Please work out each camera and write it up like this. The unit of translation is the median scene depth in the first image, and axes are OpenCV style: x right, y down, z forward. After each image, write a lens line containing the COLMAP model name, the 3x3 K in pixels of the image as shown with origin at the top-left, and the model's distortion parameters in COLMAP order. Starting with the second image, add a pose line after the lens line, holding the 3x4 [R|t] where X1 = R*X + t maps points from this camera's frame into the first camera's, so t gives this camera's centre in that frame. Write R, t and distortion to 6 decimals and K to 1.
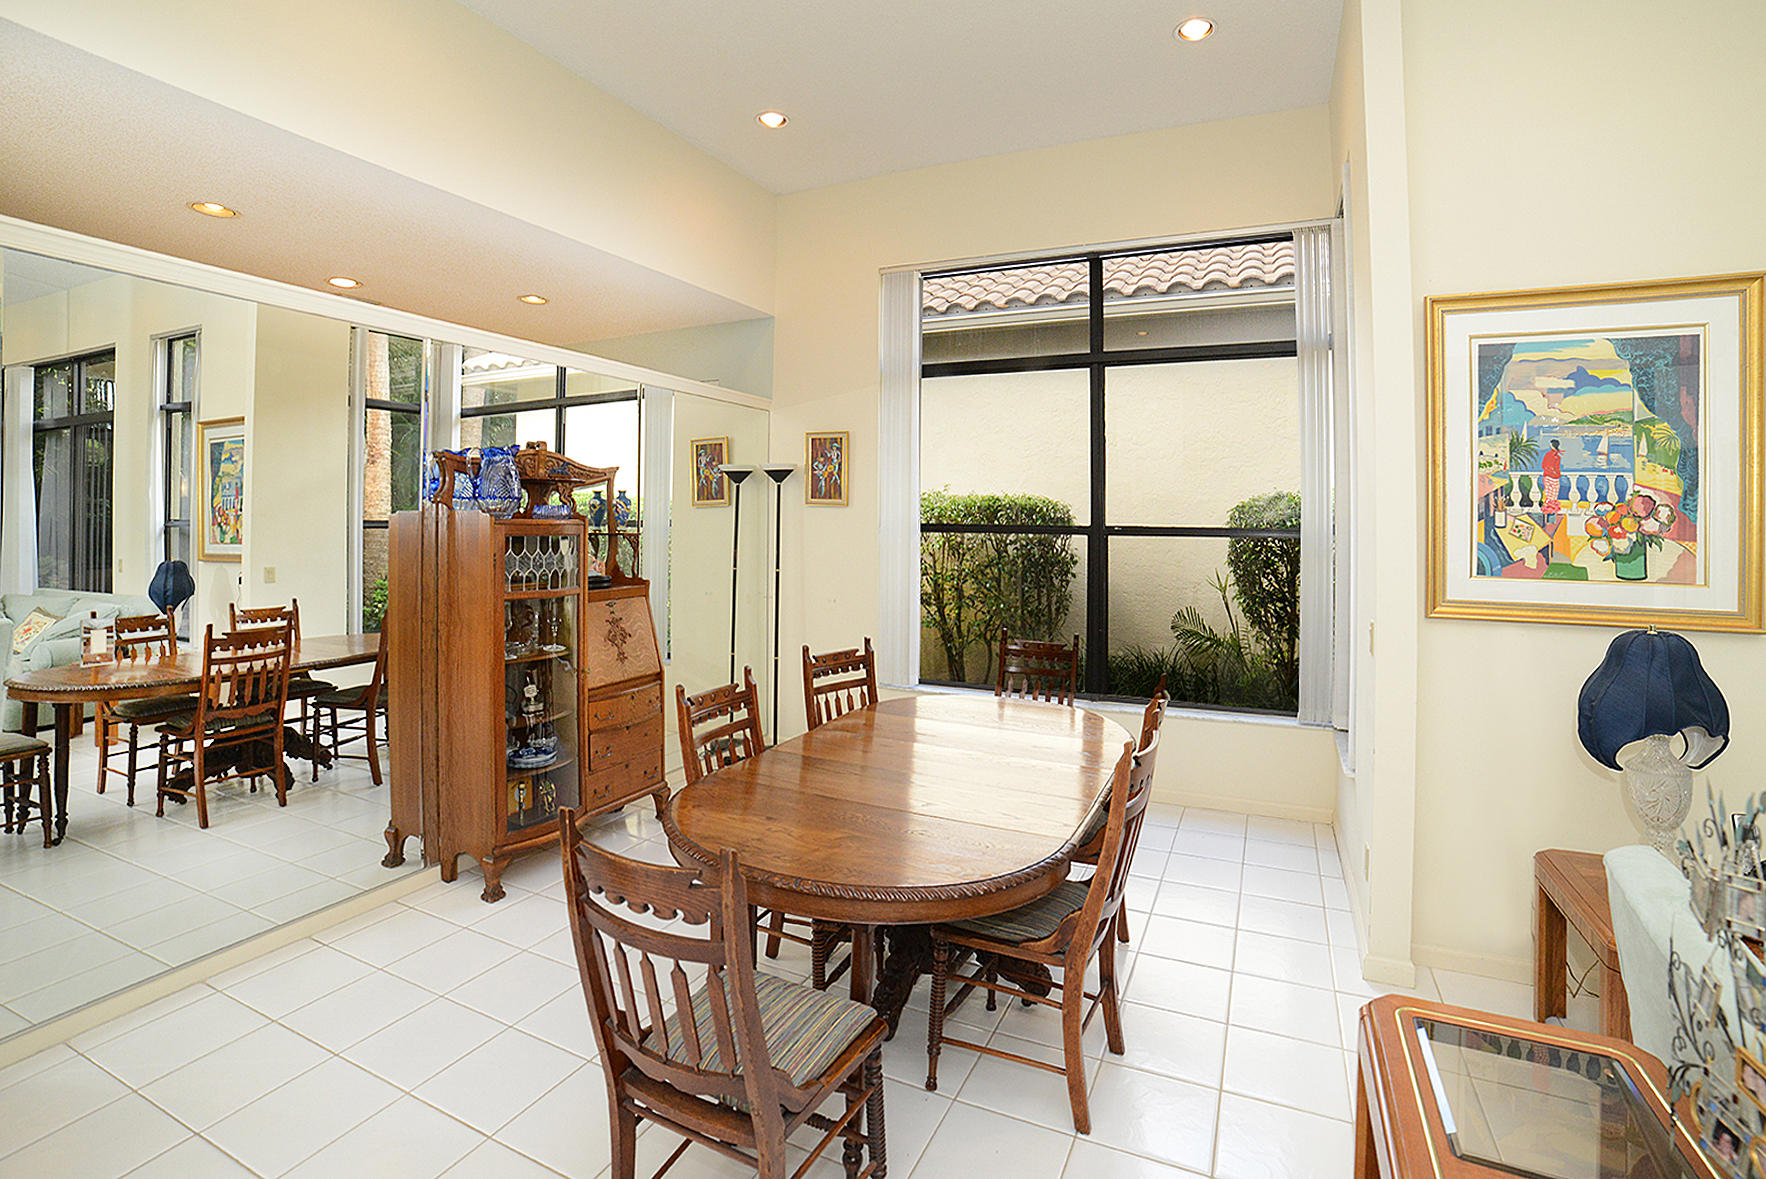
lens RADIAL K [[887.2, 0, 881.1], [0, 887.2, 512.1], [0, 0, 1]] dist [-0.000157, 0.000369]
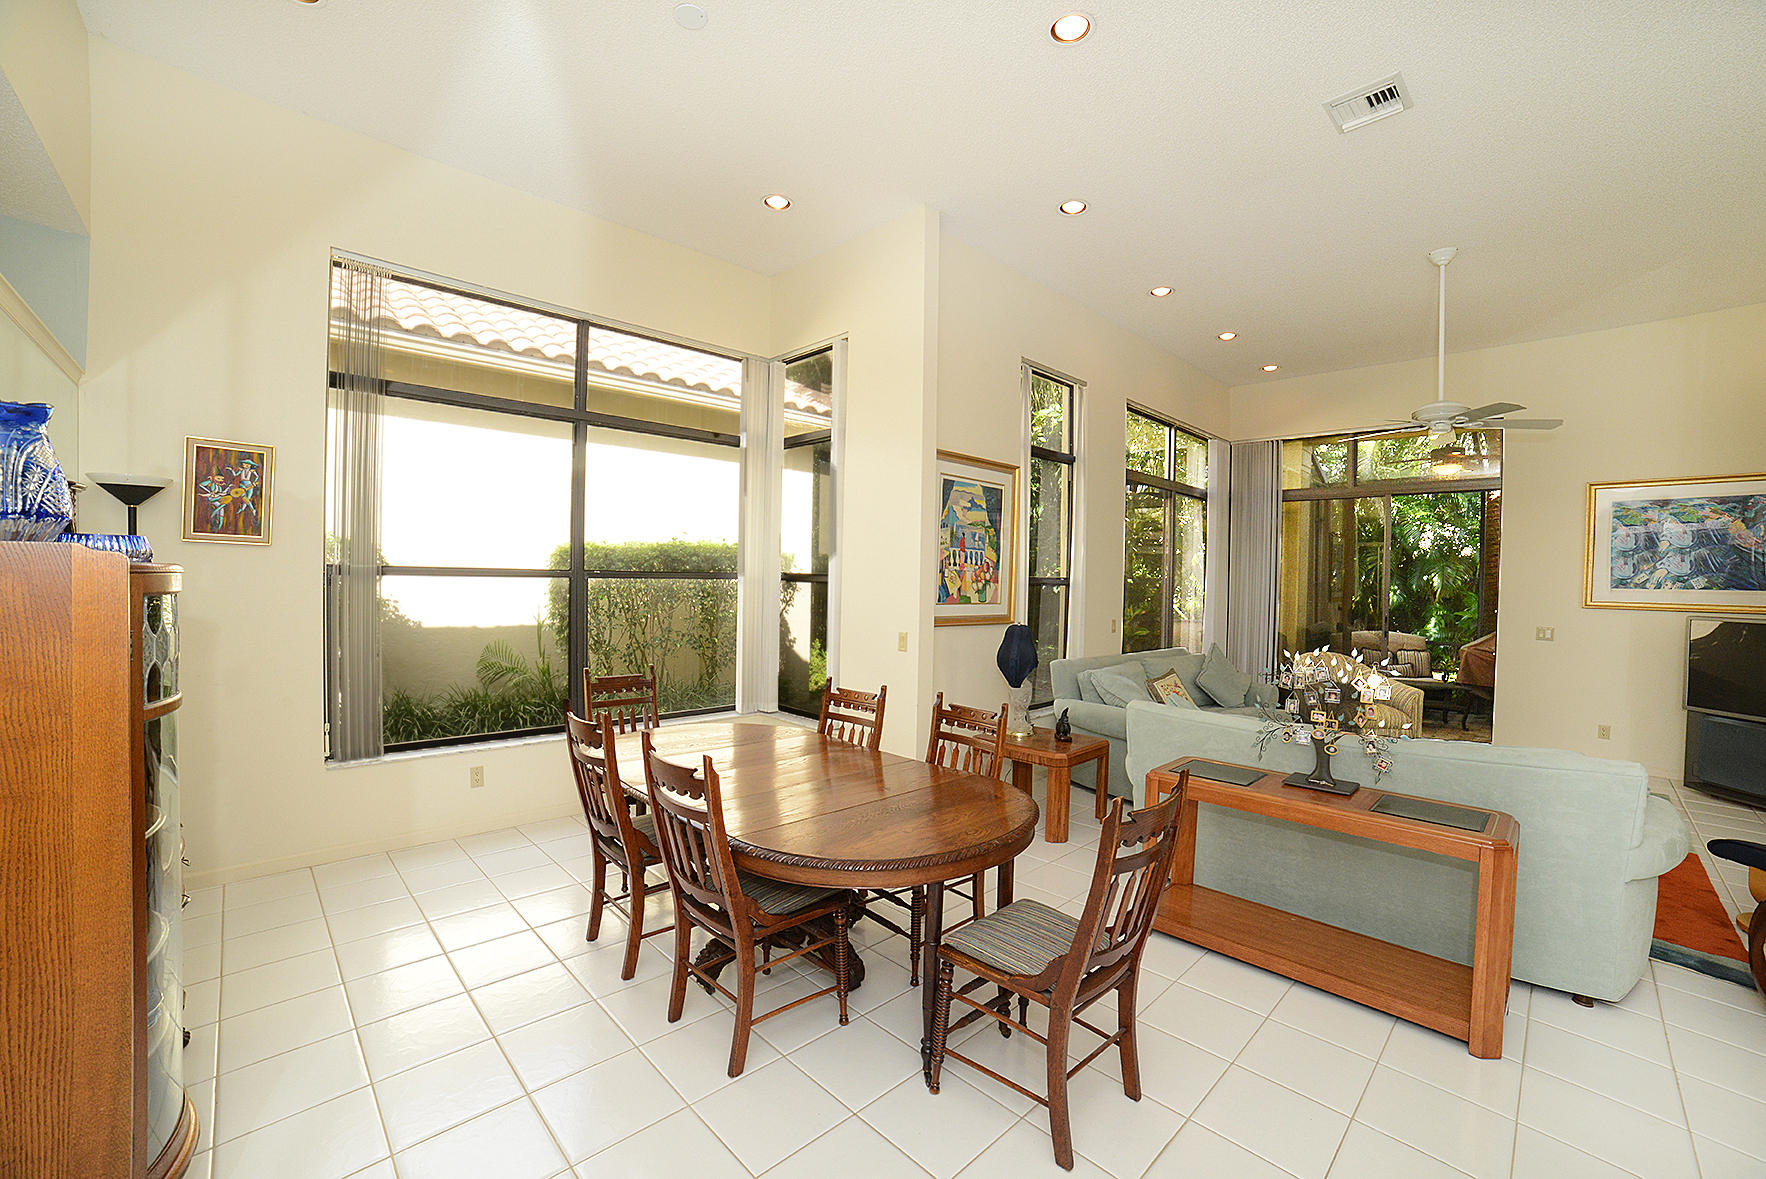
lens RADIAL K [[740.7, 0, 882.3], [0, 740.7, 580.3], [0, 0, 1]] dist [-0.003383, -0.000253]
pose [[0.385826, -0.010119, 0.922516, -0.815715], [-0.025639, 0.999436, 0.021685, -0.006609], [-0.922215, -0.032019, 0.385349, 0.521004]]
